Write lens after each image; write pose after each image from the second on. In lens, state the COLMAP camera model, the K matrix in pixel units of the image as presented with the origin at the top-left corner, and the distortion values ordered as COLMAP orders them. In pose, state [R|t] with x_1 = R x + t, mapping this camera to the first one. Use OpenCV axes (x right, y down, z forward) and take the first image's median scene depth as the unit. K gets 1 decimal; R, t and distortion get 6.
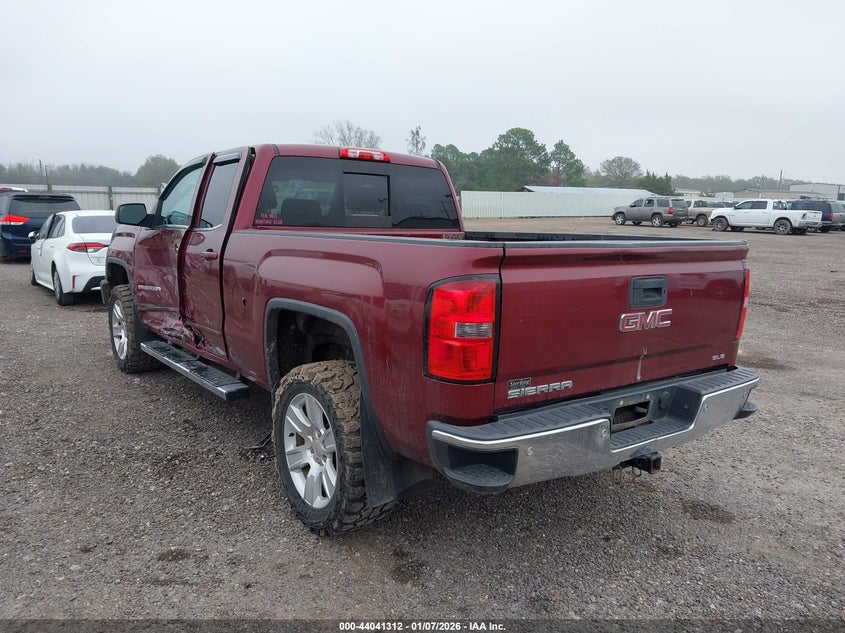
lens RADIAL K [[658.1, 0, 412.9], [0, 658.1, 316.2], [0, 0, 1]] dist [0.012198, 0.005764]
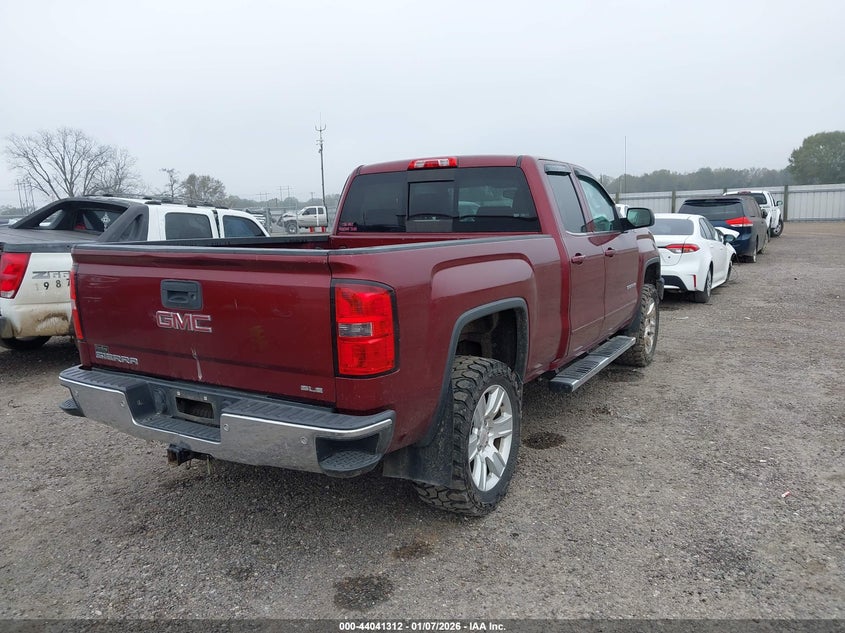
lens RADIAL K [[658.1, 0, 412.9], [0, 658.1, 316.2], [0, 0, 1]] dist [0.012198, 0.005764]
pose [[0.393297, 0.107784, -0.913072, 0.929818], [-0.109514, 0.991526, 0.069873, -0.073801], [0.912866, 0.072513, 0.401768, 0.577639]]
